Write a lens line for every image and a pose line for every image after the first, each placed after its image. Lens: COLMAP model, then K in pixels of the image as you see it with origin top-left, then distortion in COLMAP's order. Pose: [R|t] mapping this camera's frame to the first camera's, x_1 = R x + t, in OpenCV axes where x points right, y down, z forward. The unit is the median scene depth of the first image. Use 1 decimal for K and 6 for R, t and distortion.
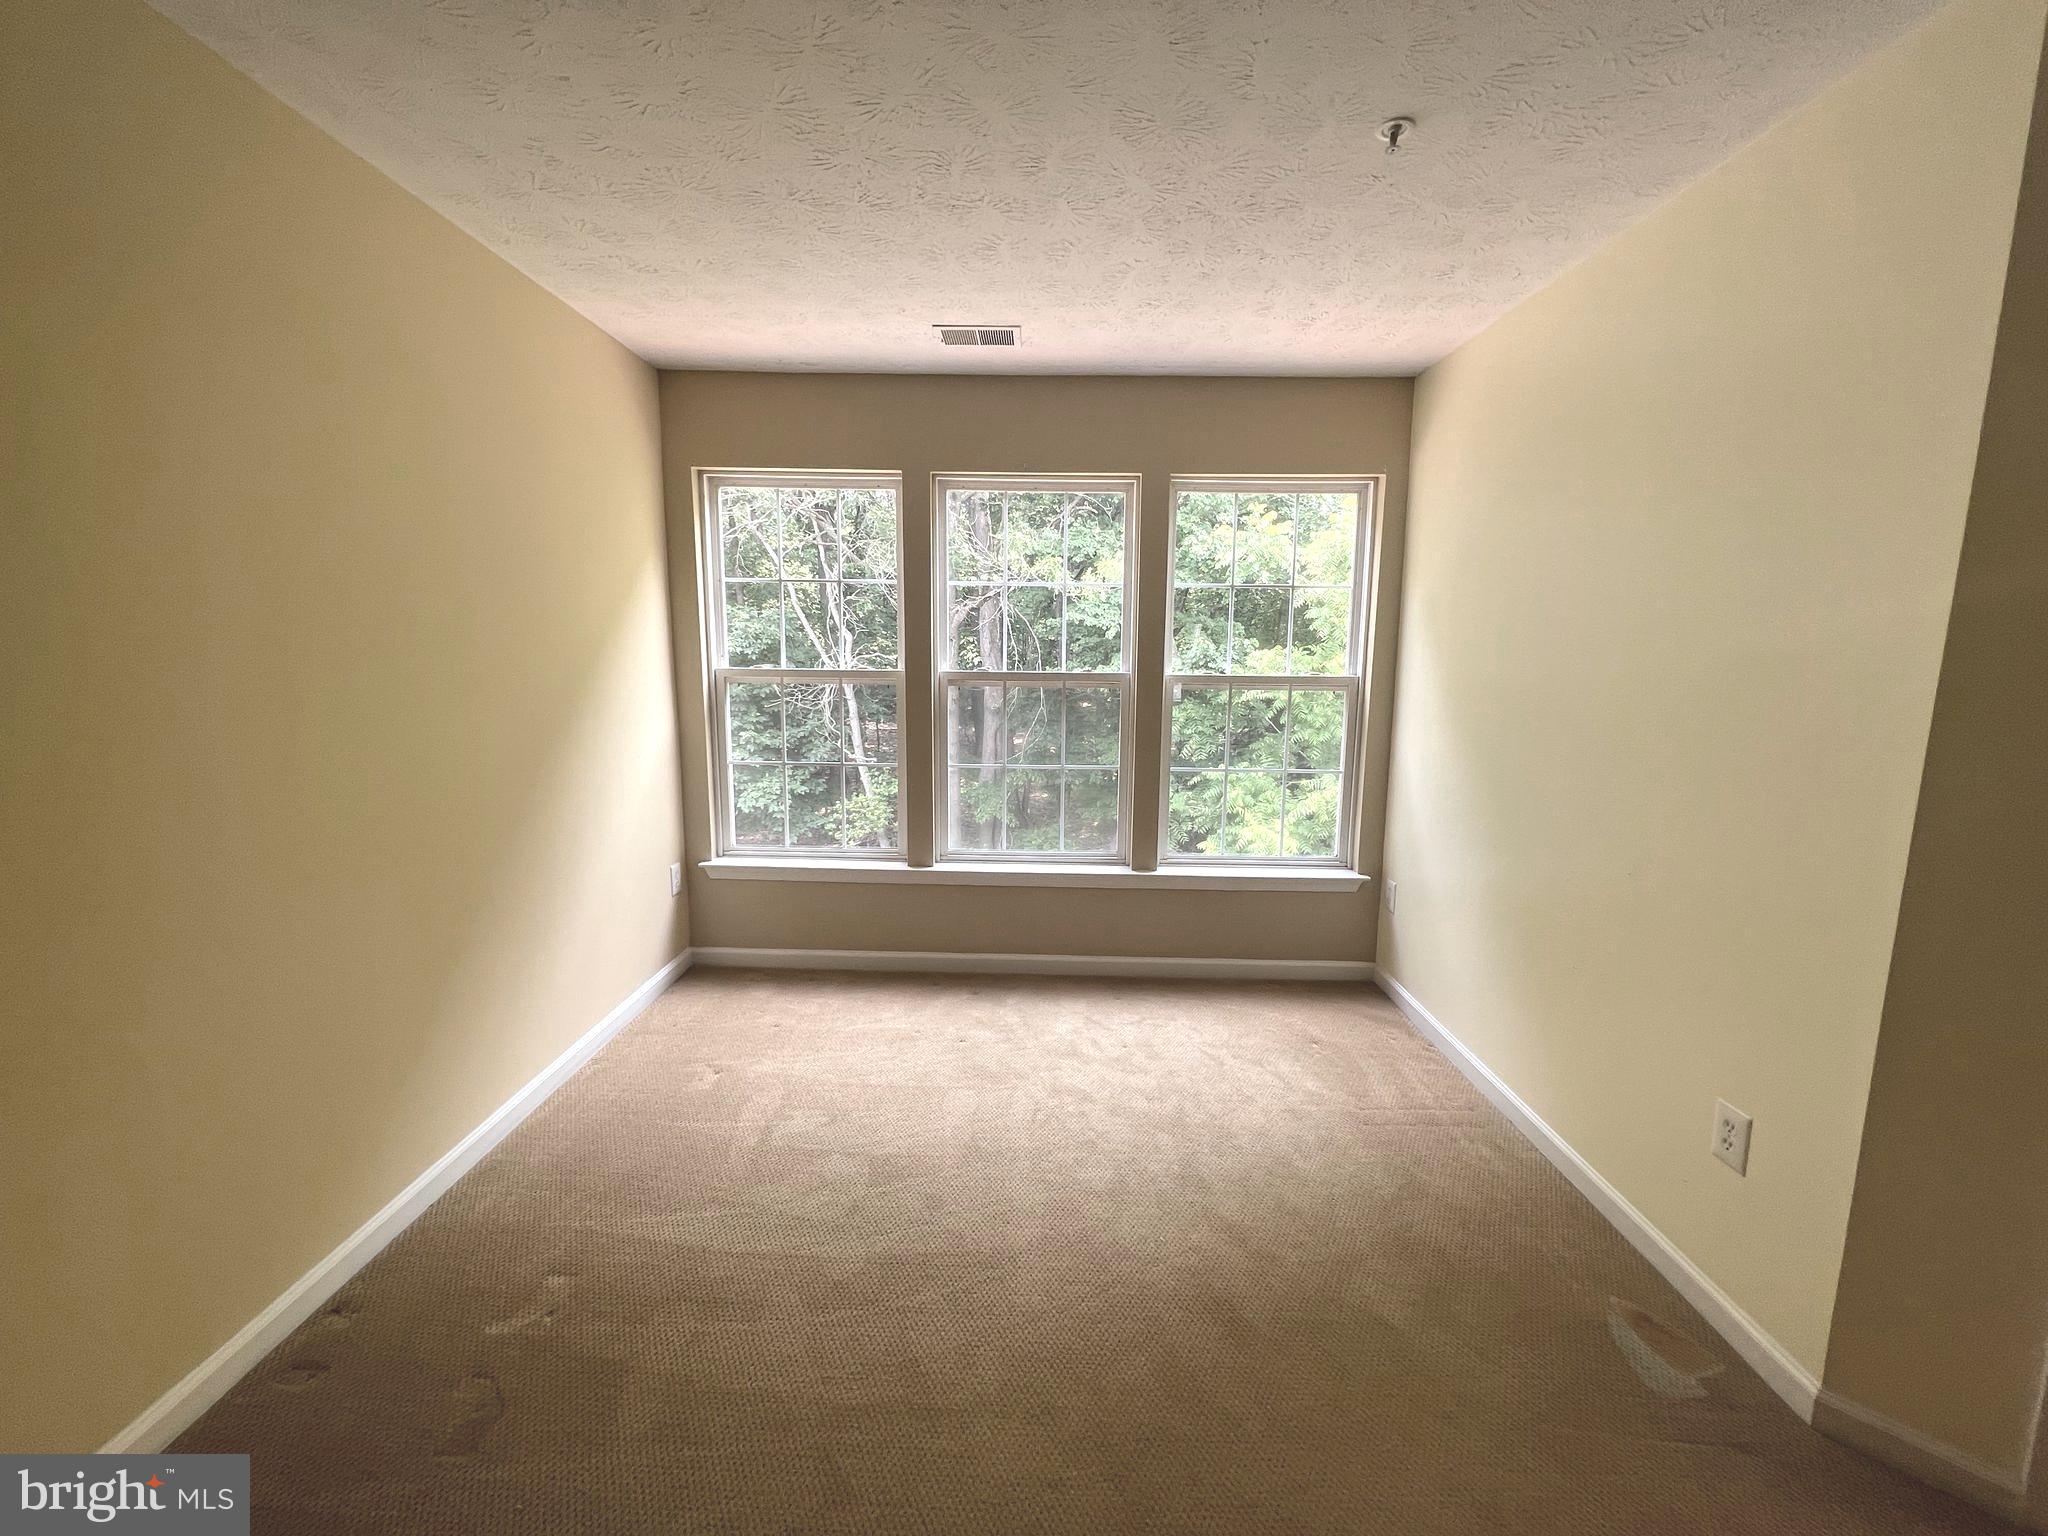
lens RADIAL K [[819.3, 0, 1038.6], [0, 819.3, 766.5], [0, 0, 1]] dist [-0.002020, 0.000520]
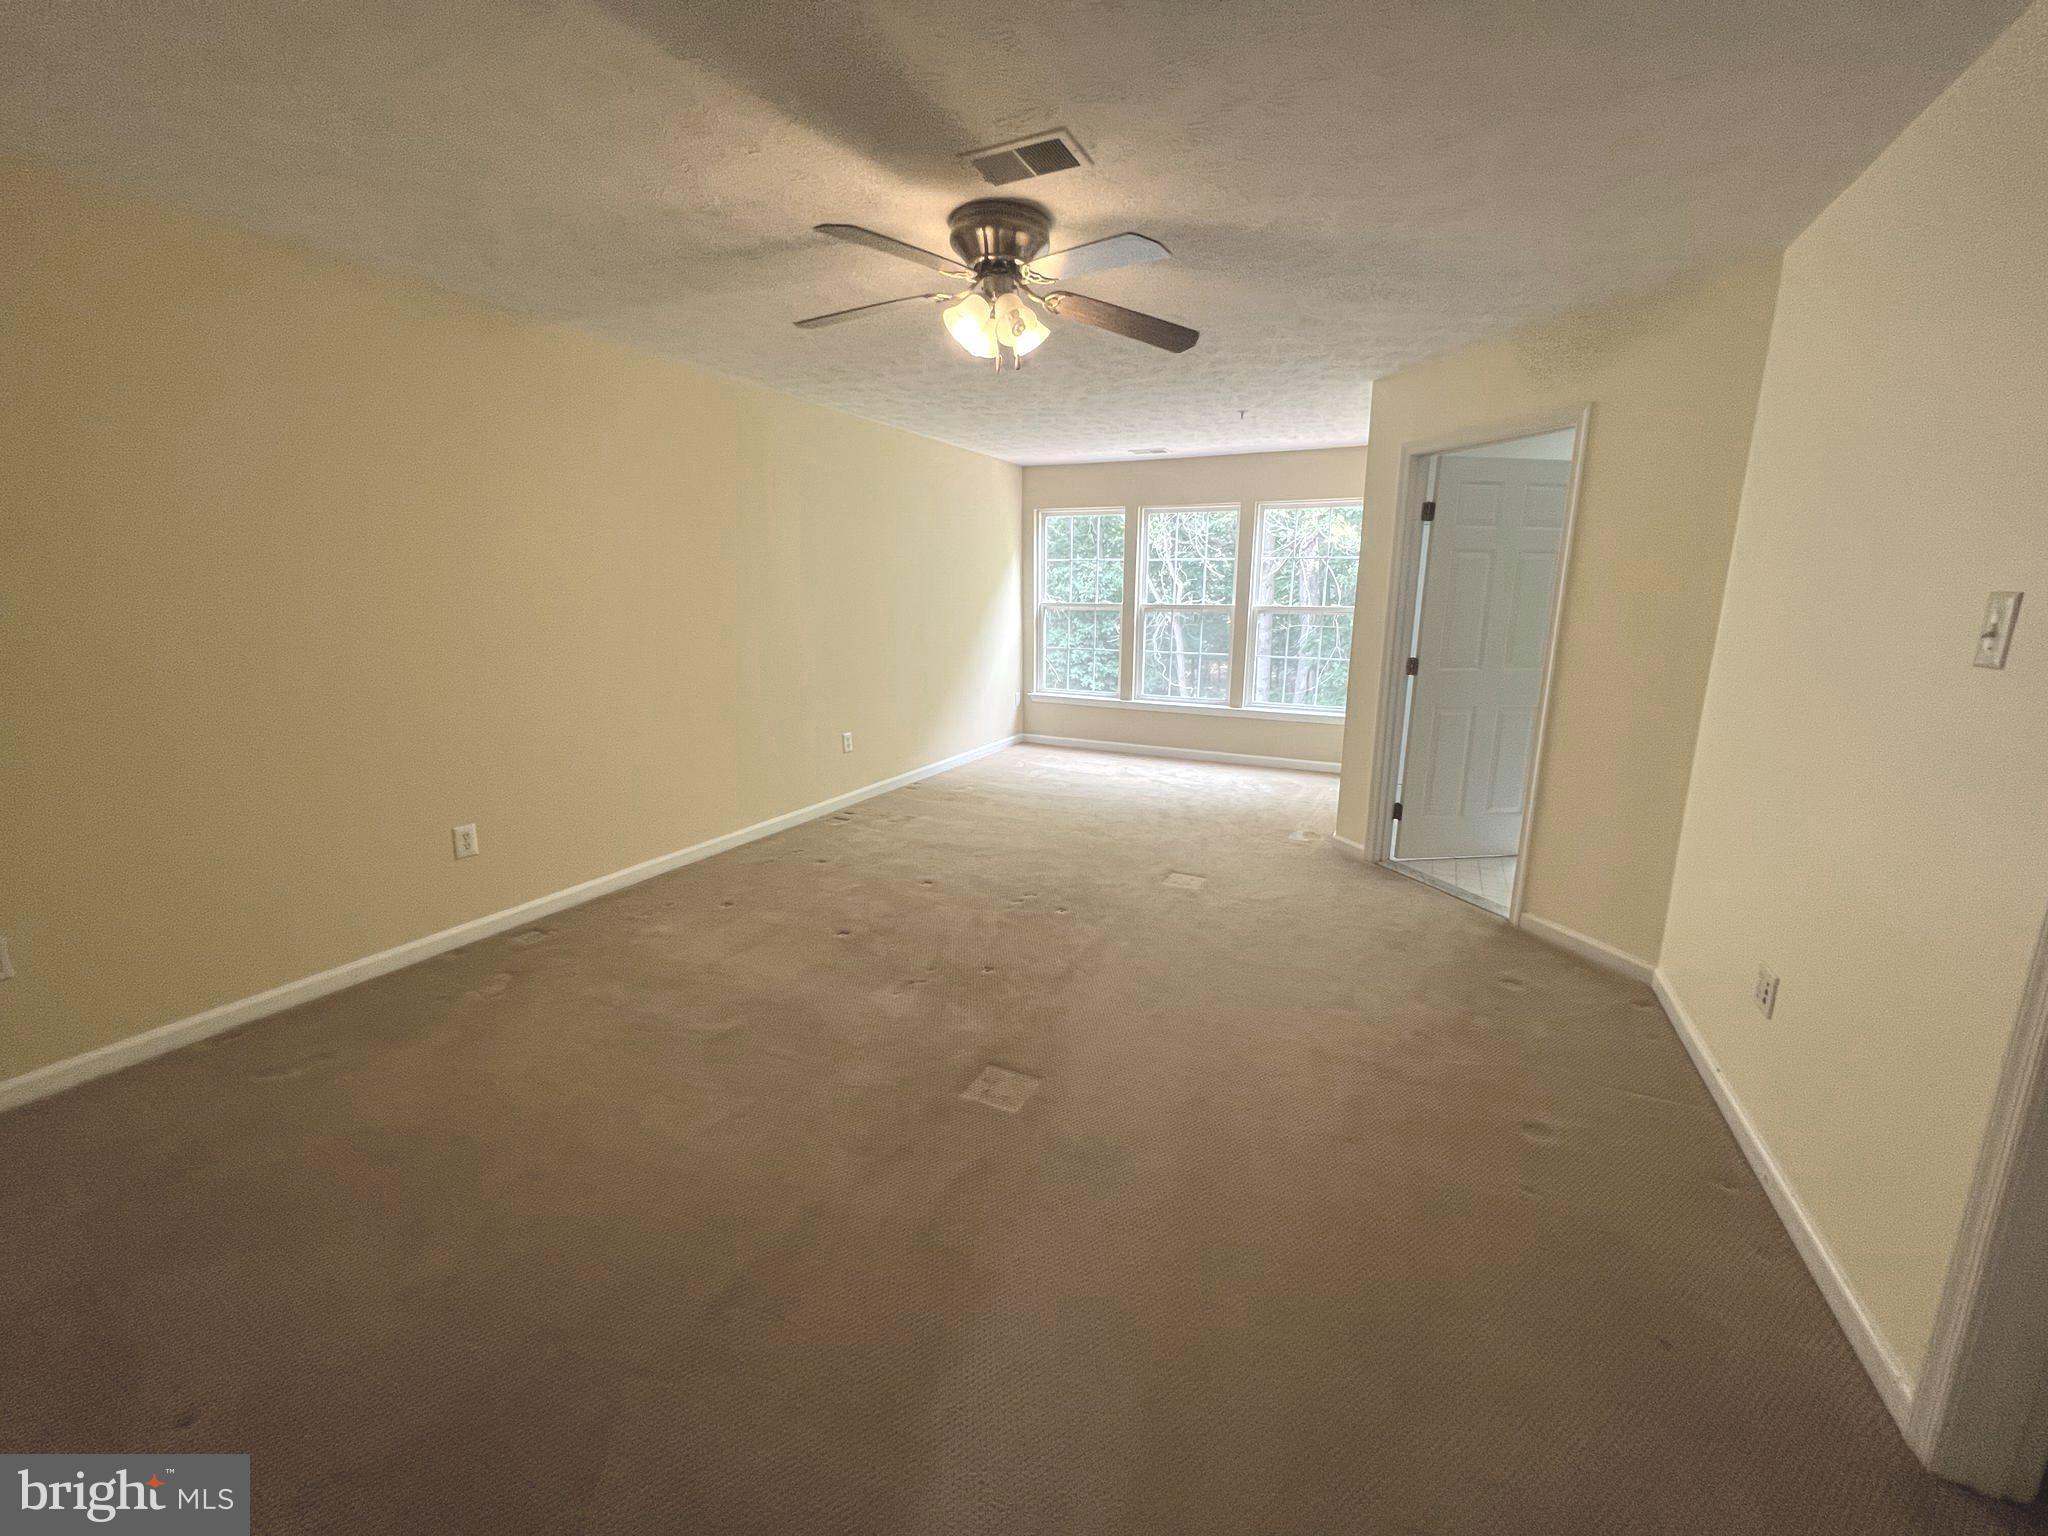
lens RADIAL K [[813.2, 0, 1034.3], [0, 813.2, 760.3], [0, 0, 1]] dist [-0.002848, -0.000127]
pose [[0.905325, 0.085545, -0.416015, 0.506545], [-0.061942, 0.995627, 0.069933, 0.144996], [0.420178, -0.037543, 0.906665, -0.941155]]
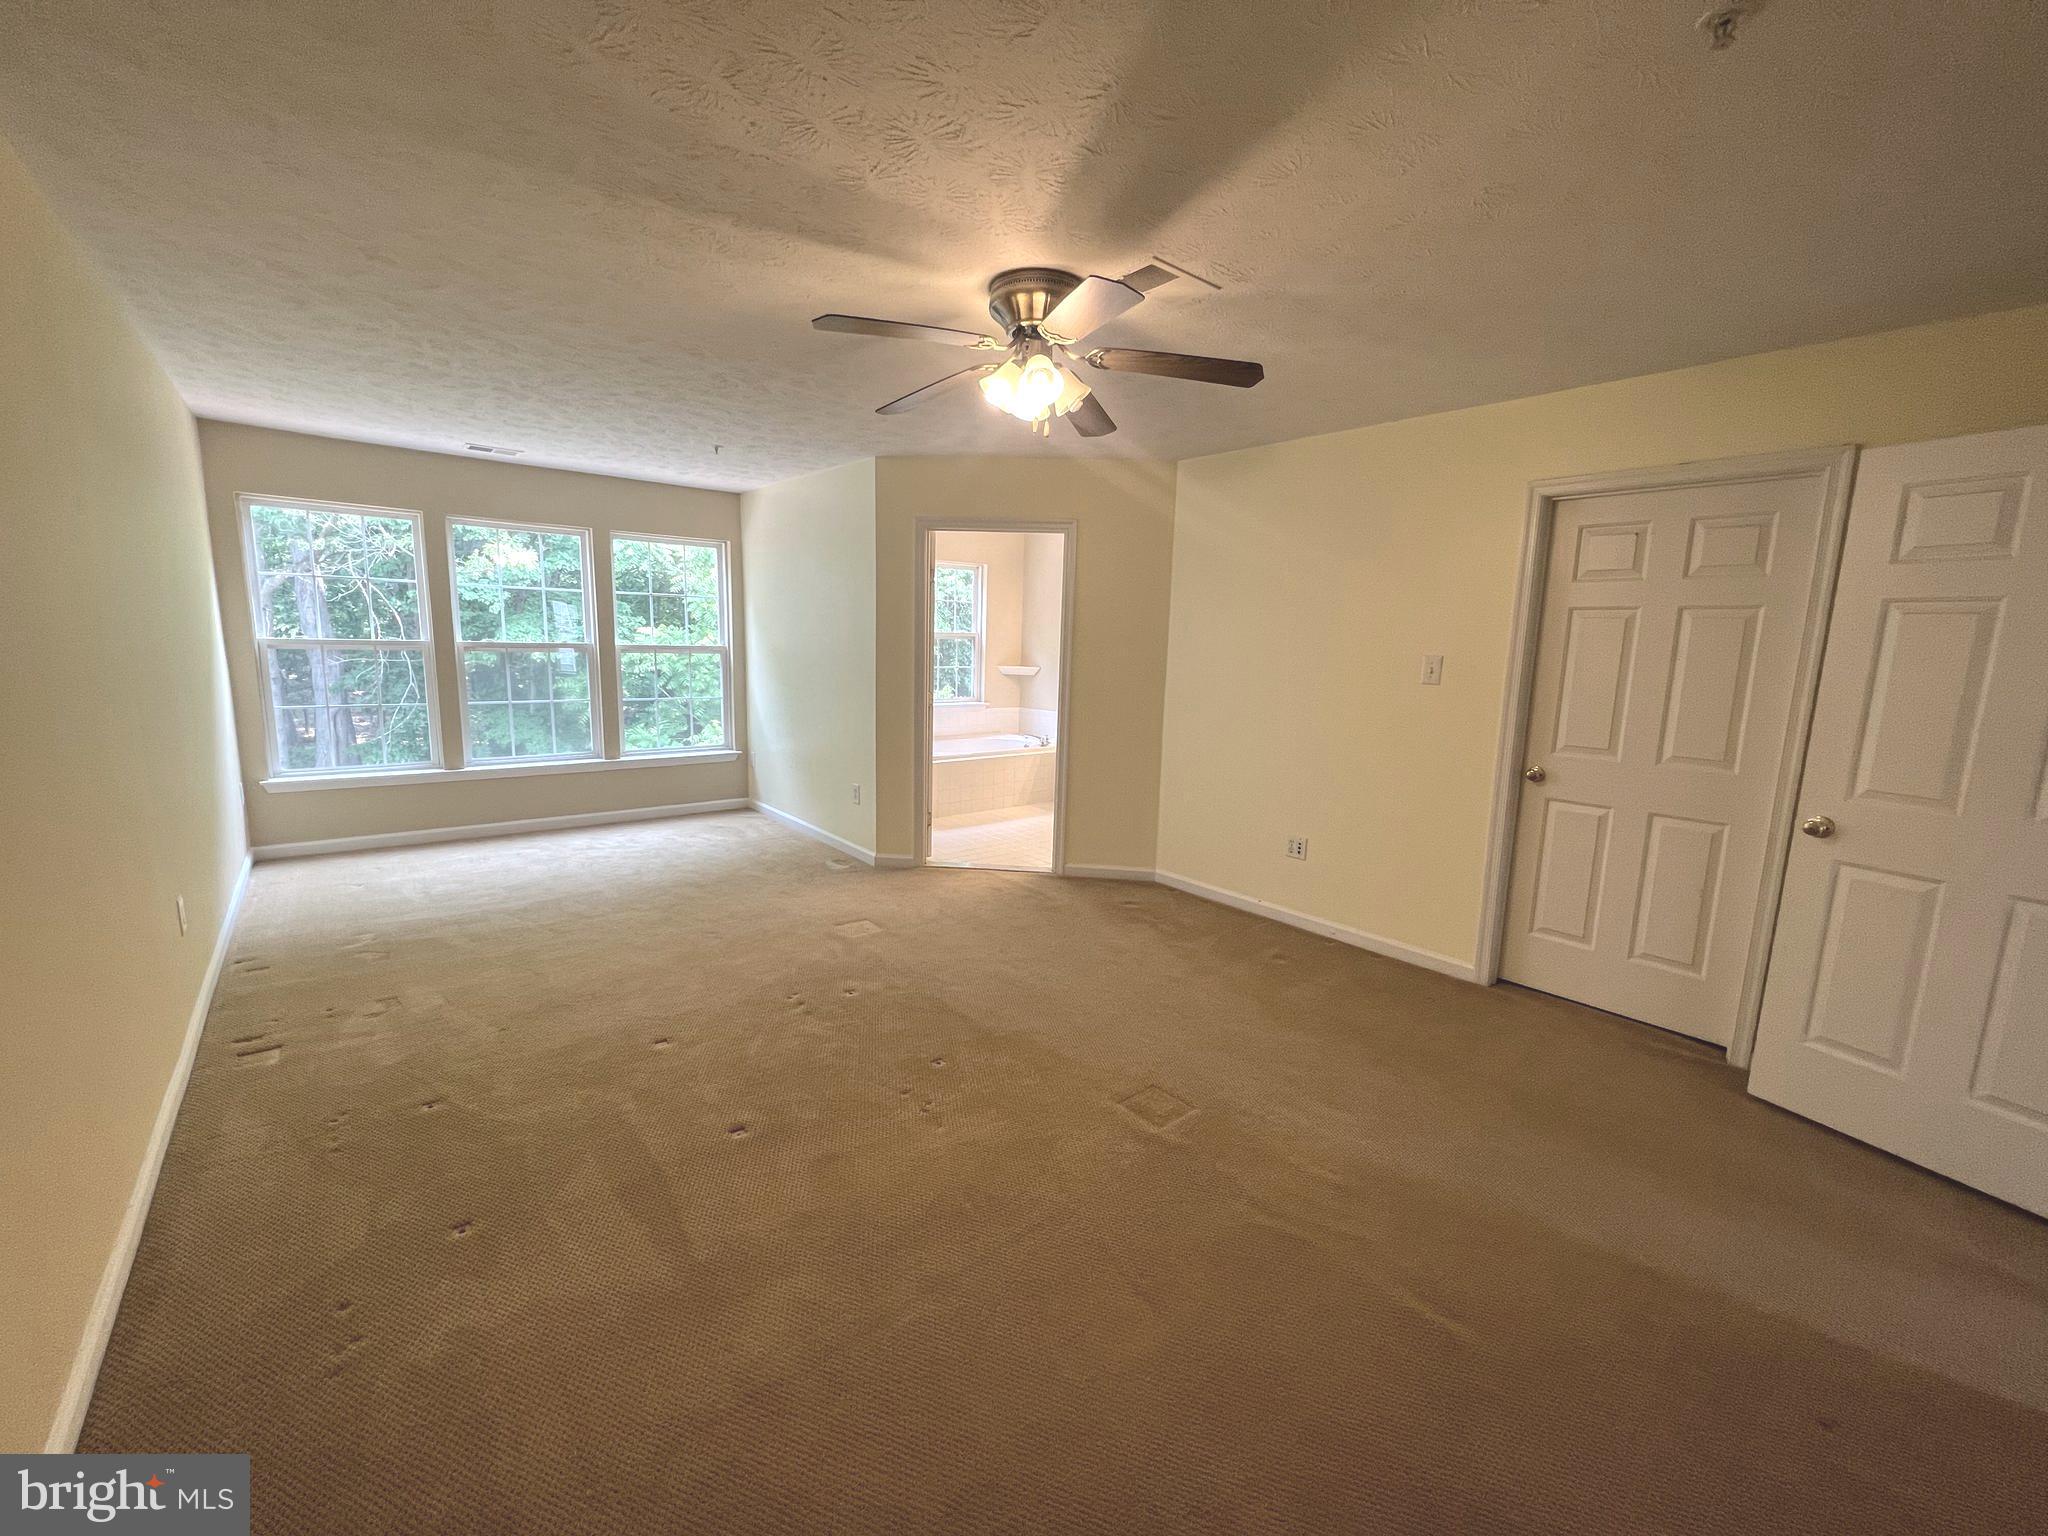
lens RADIAL K [[819.3, 0, 1012.4], [0, 819.3, 762.8], [0, 0, 1]] dist [-0.002020, 0.000520]
pose [[0.766689, -0.085977, 0.636236, -0.314667], [0.071564, 0.996261, 0.048391, 0.110366], [-0.638018, 0.008430, 0.769975, -0.840944]]
